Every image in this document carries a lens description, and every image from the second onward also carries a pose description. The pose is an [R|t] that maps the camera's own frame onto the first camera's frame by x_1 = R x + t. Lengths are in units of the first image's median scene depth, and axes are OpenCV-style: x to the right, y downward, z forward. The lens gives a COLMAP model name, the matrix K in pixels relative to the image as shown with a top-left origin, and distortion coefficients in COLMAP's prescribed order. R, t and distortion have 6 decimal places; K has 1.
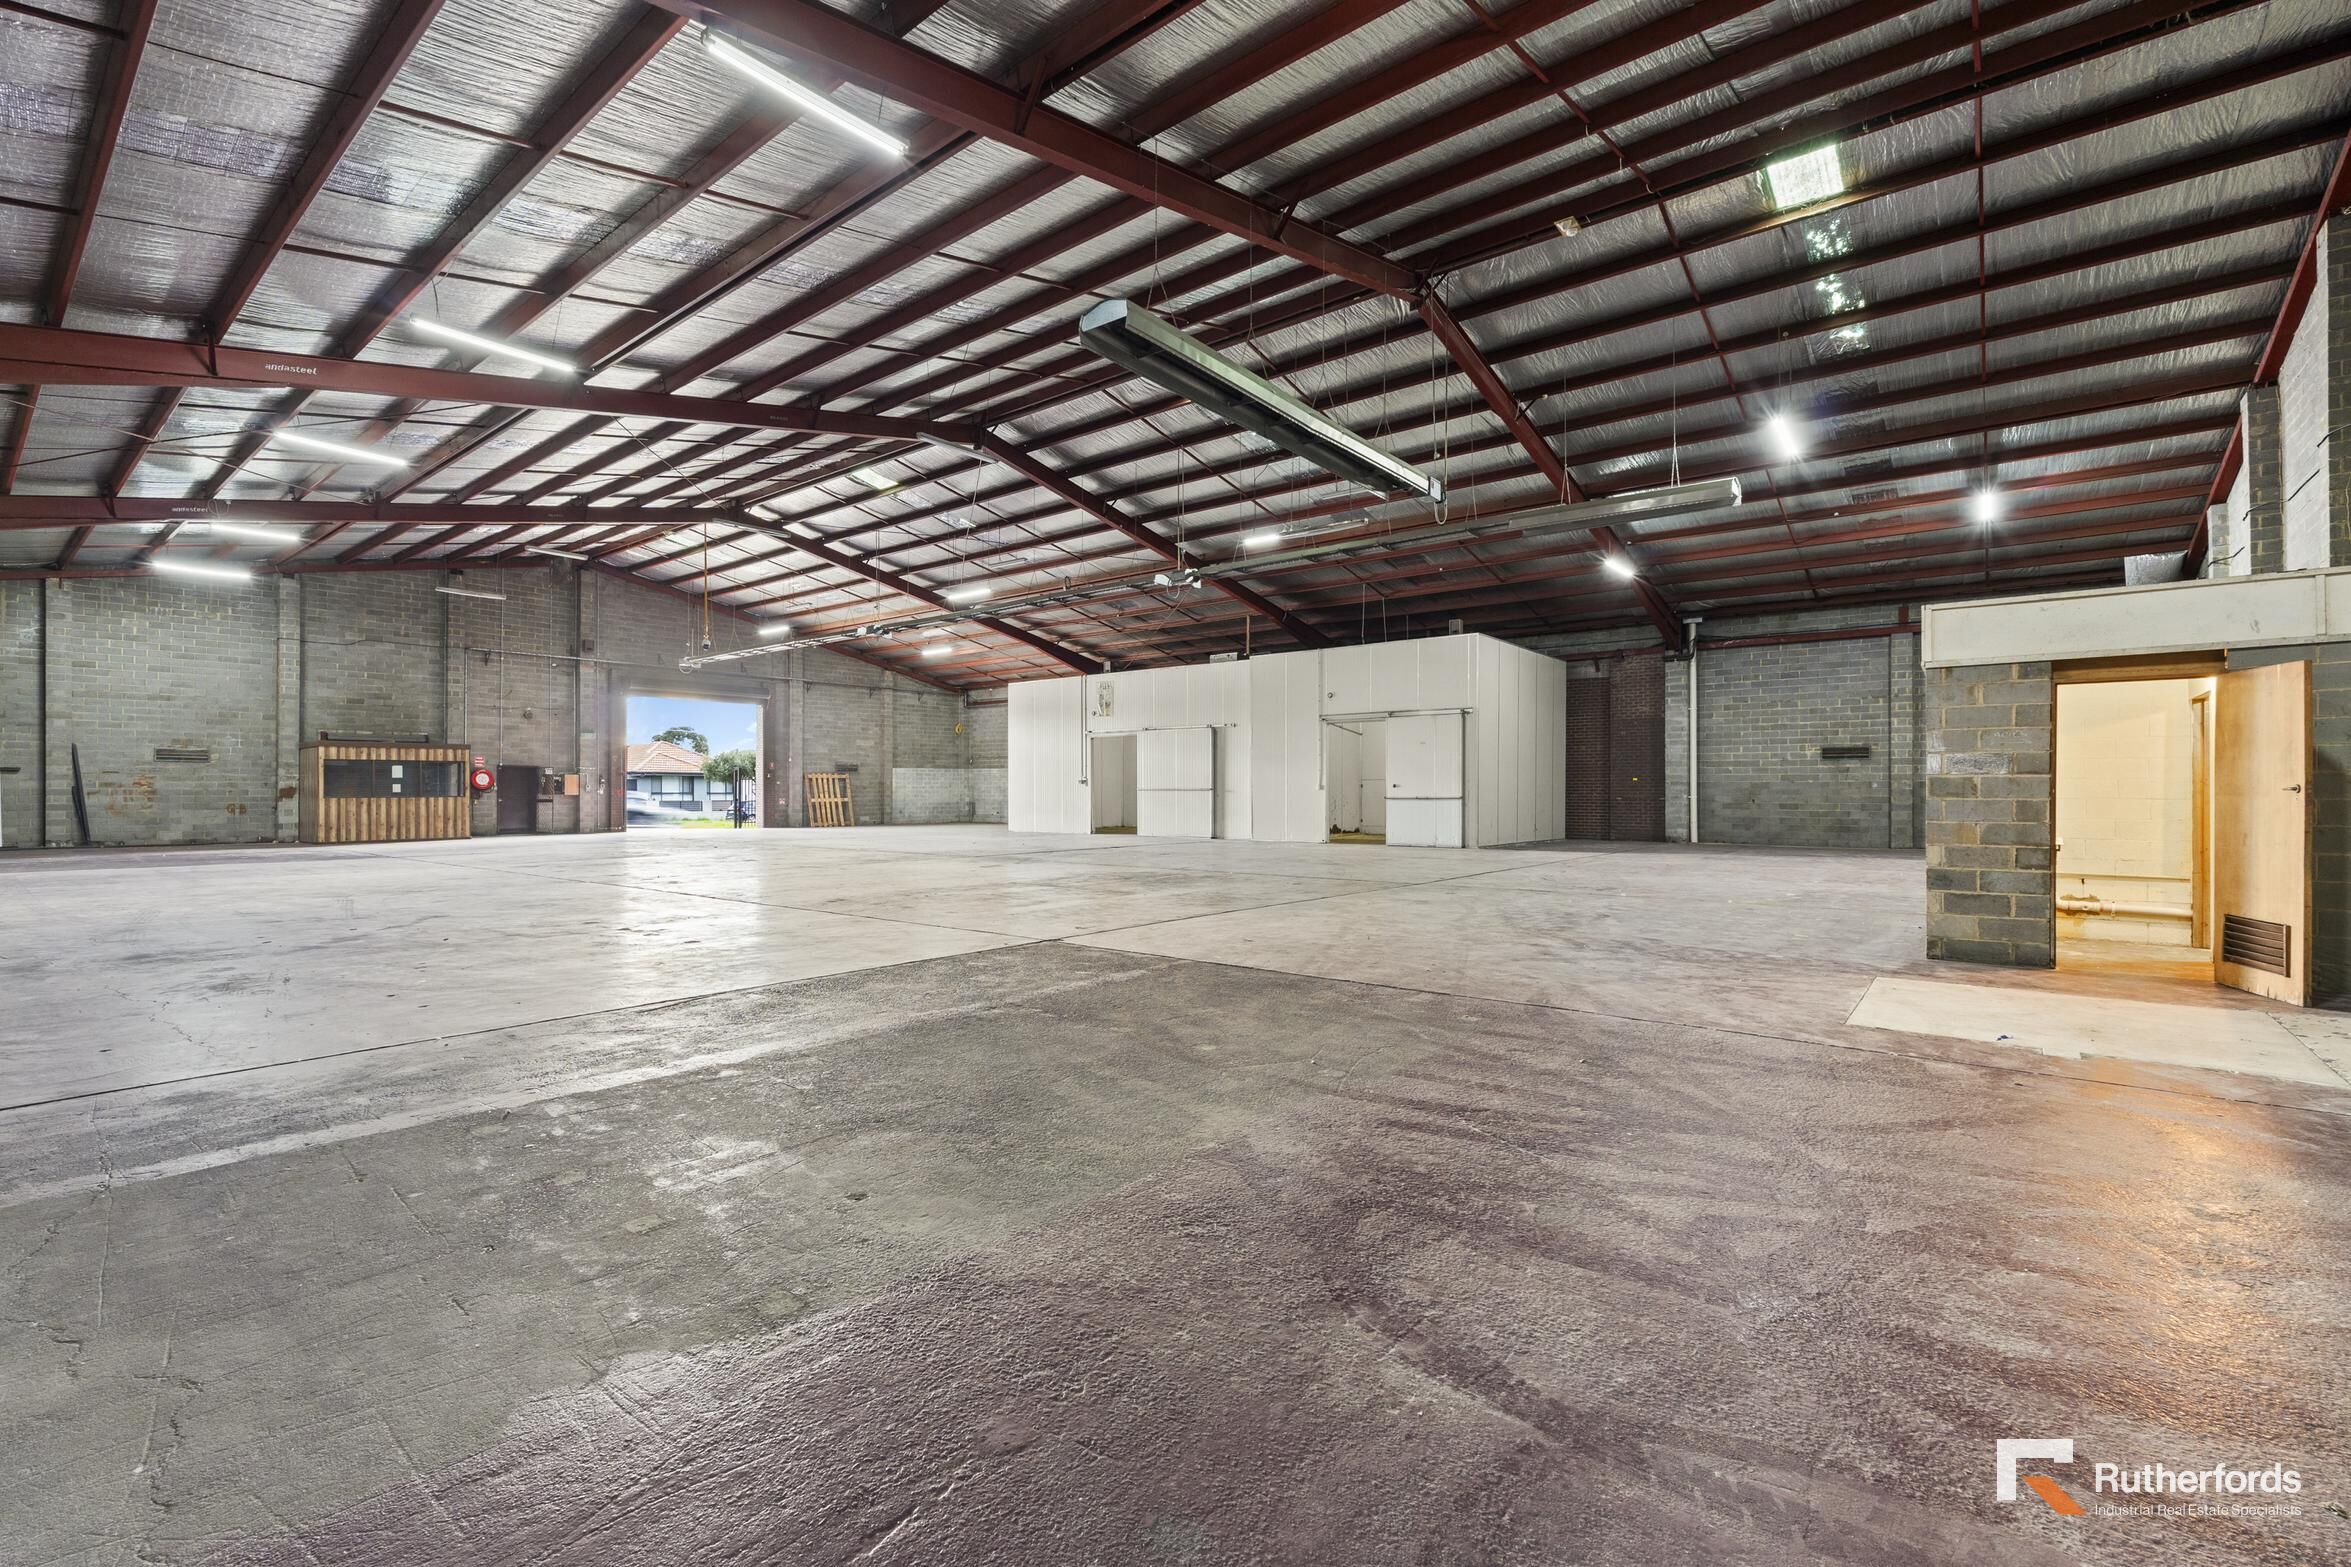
lens RADIAL K [[1026.3, 0, 1176.9], [0, 1026.3, 788.9], [0, 0, 1]] dist [-0.003586, 0.000292]
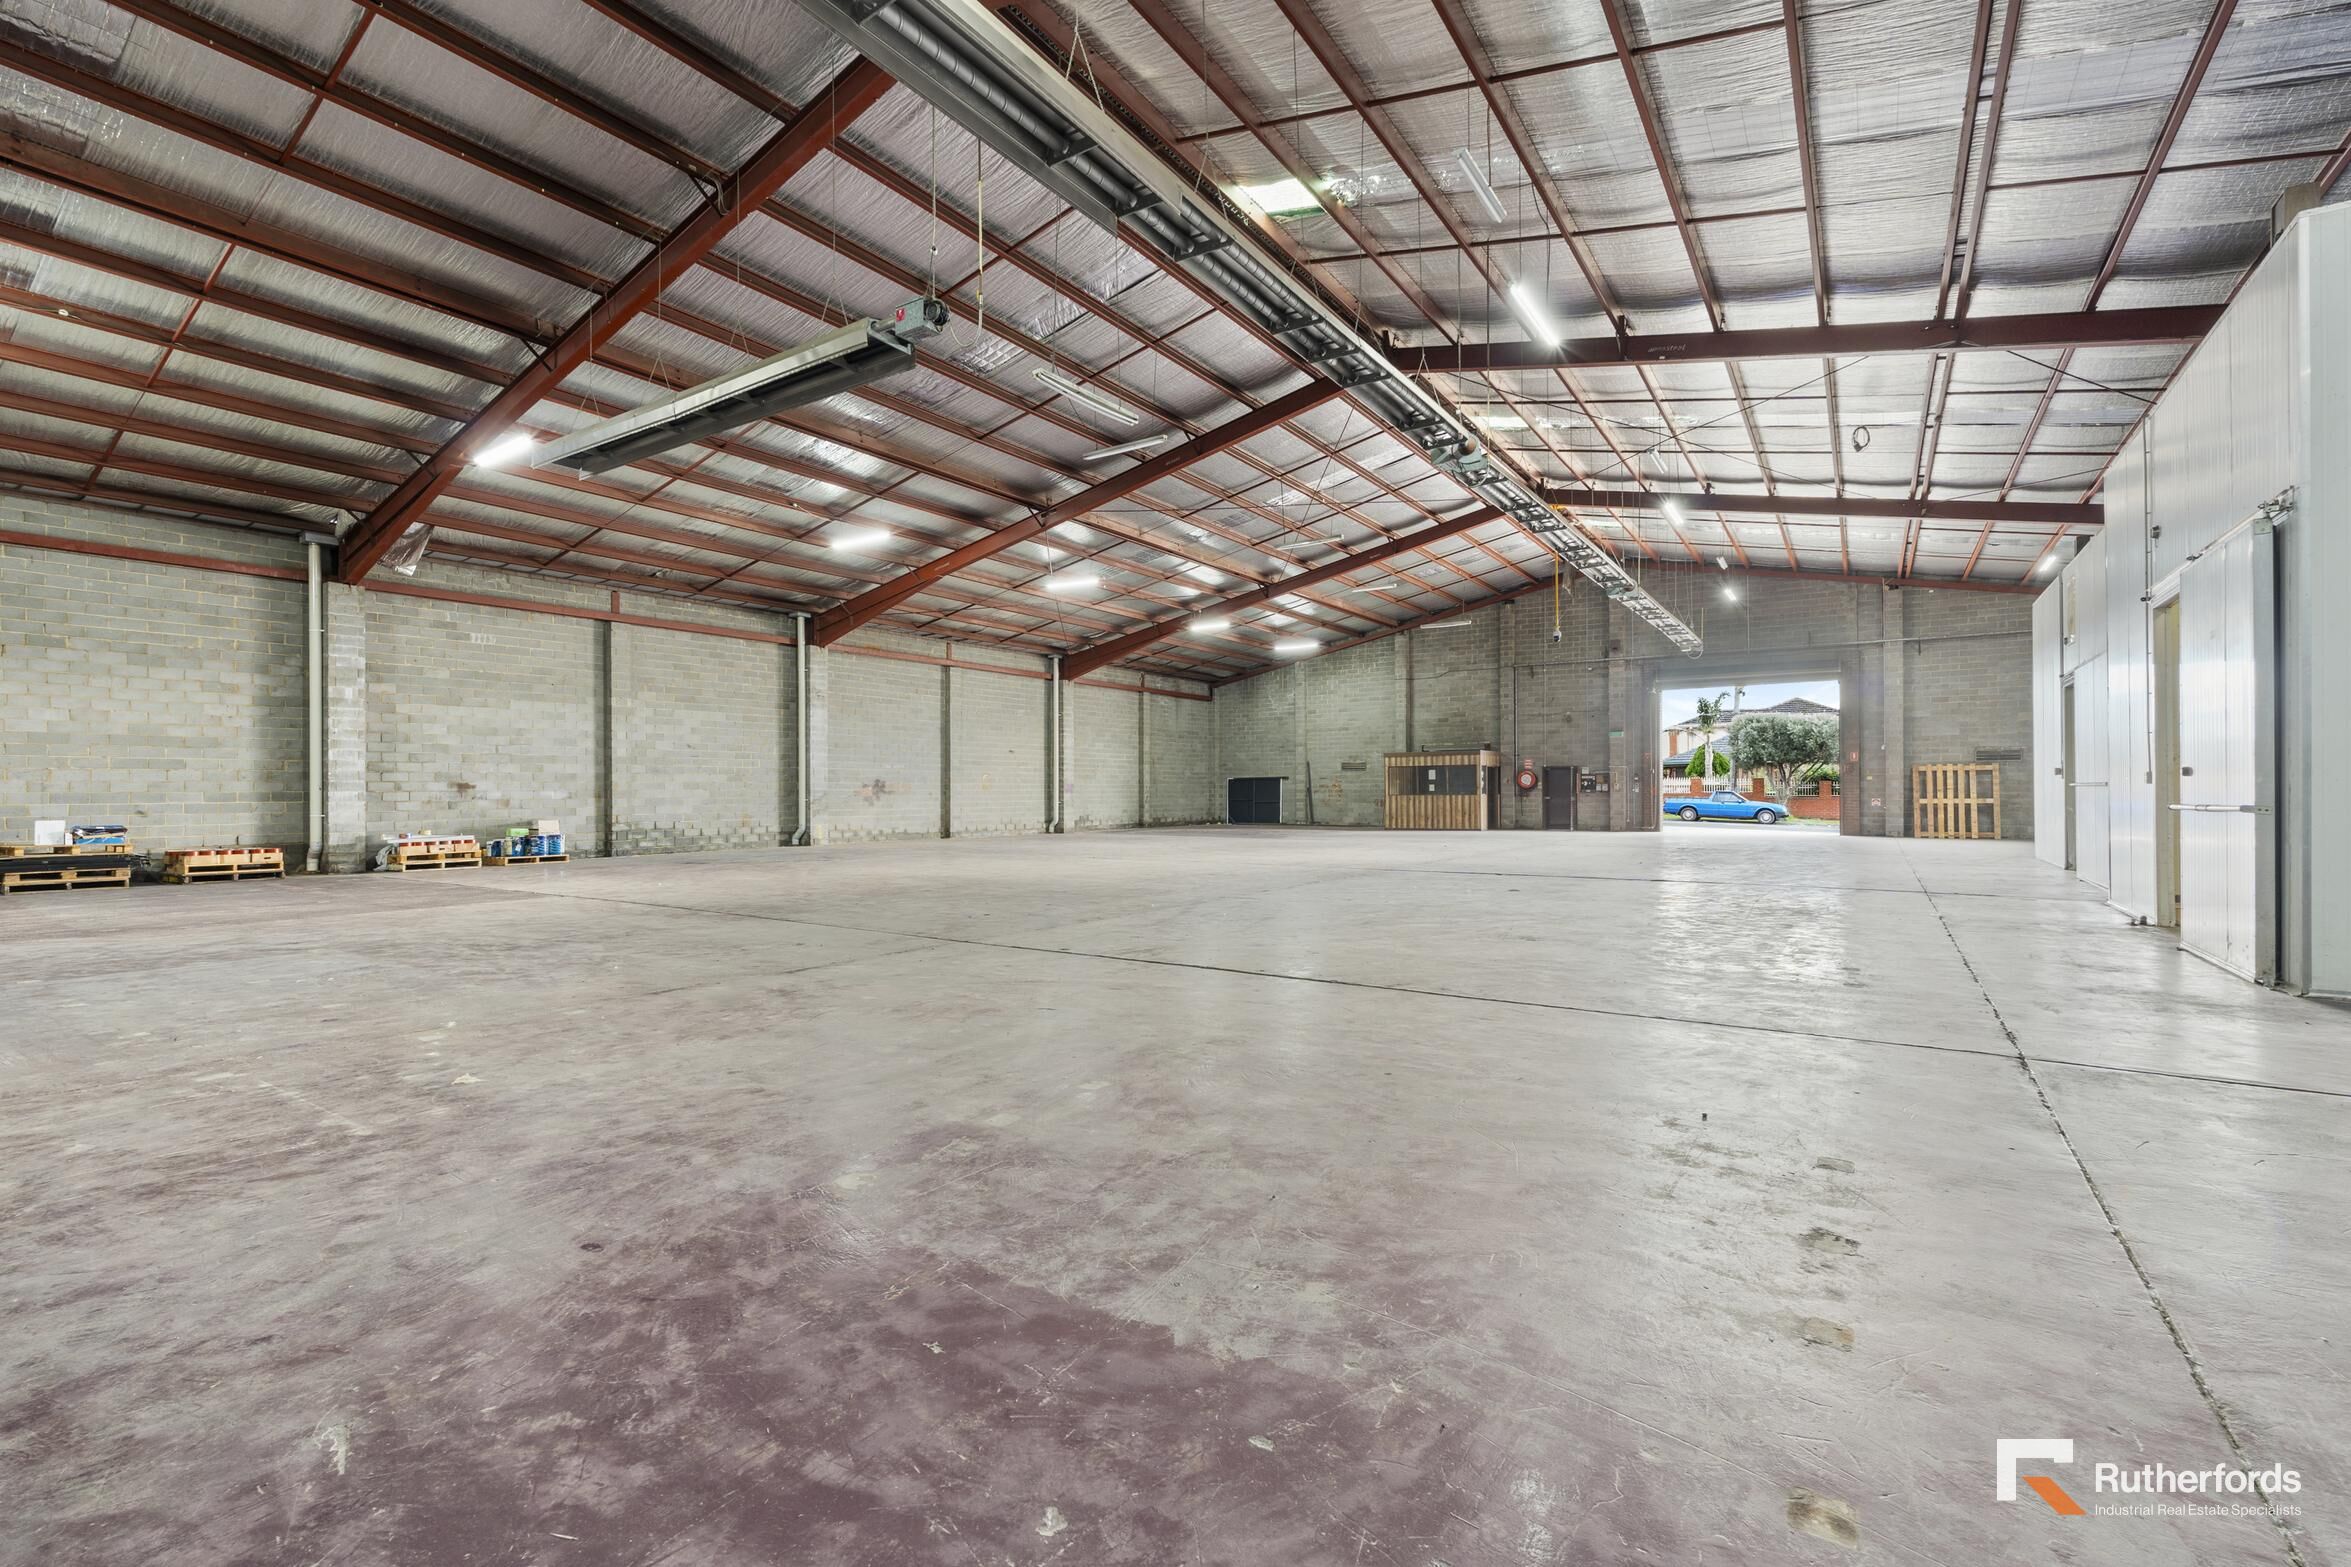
lens RADIAL K [[1026.3, 0, 1176.9], [0, 1026.3, 788.9], [0, 0, 1]] dist [-0.003586, 0.000292]
pose [[0.086092, -0.002161, -0.996285, 0.442381], [0.005018, 0.999986, -0.001735, 0.001246], [0.996275, -0.004850, 0.086101, 0.543426]]
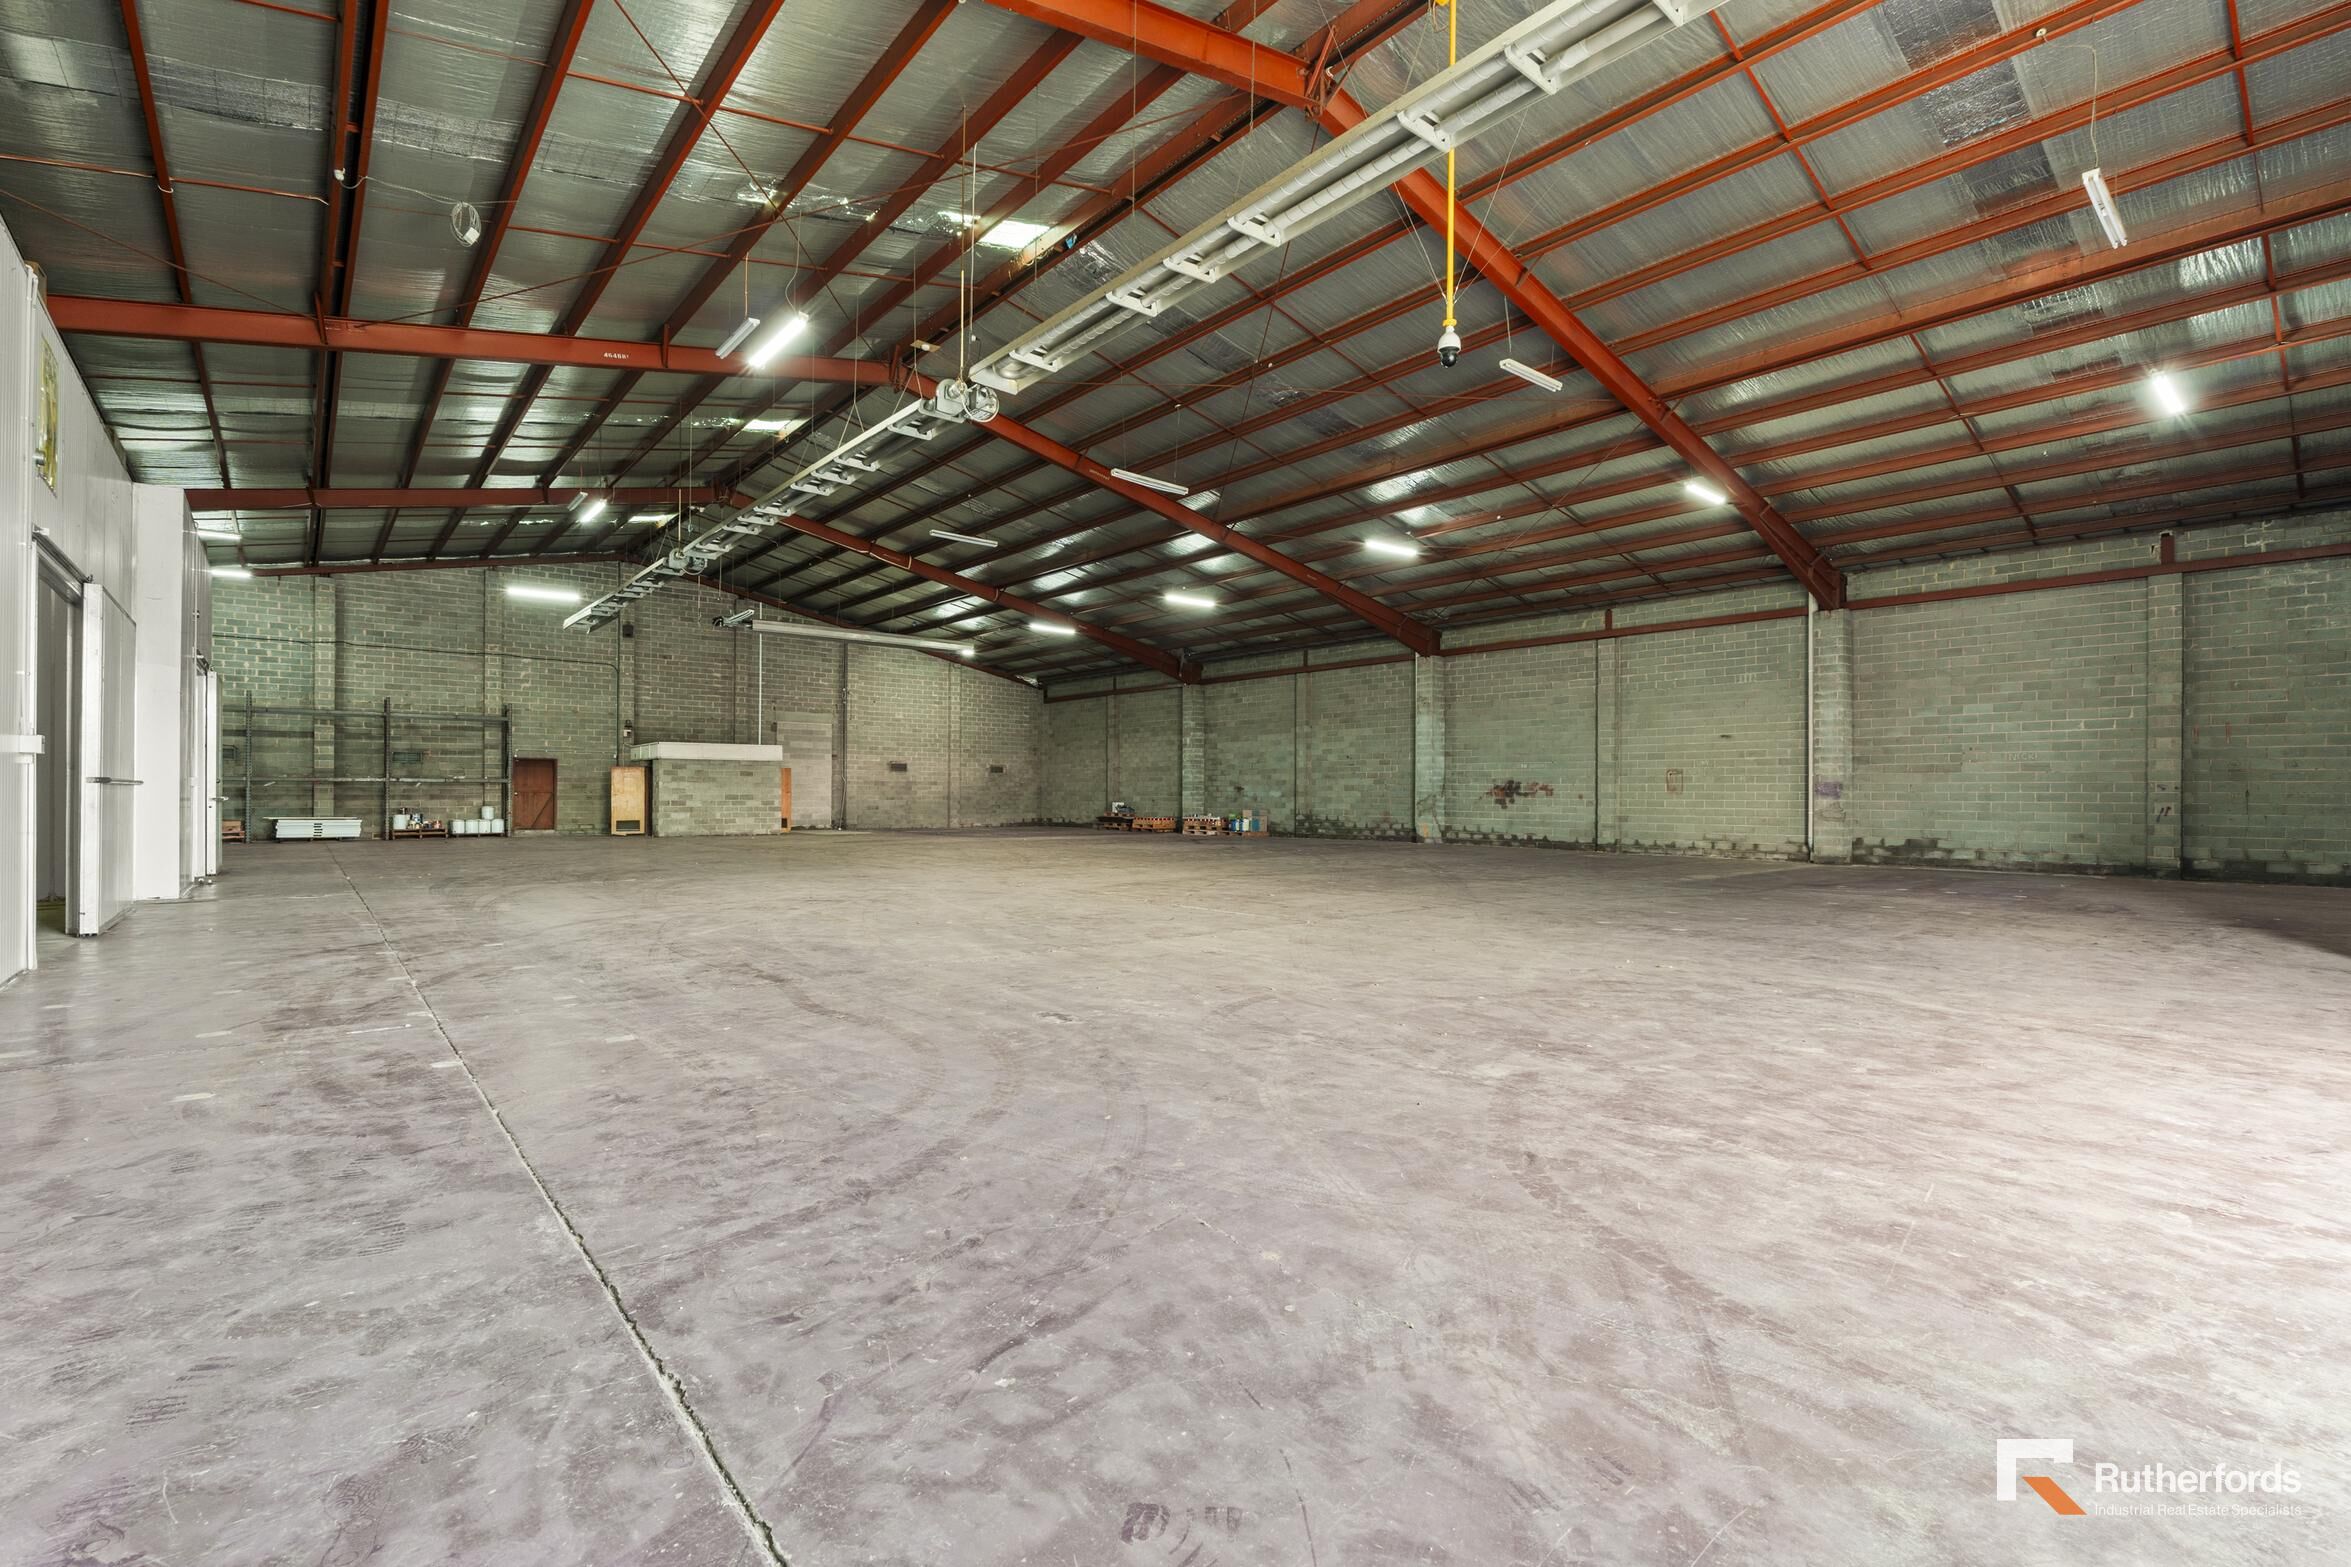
lens RADIAL K [[1041.5, 0, 1174.9], [0, 1041.5, 798.2], [0, 0, 1]] dist [-0.026136, 0.017166]
pose [[-0.983029, -0.004645, 0.183394, -0.418865], [-0.004066, 0.999985, 0.003536, 0.002789], [-0.183407, 0.002730, -0.983033, 1.295549]]
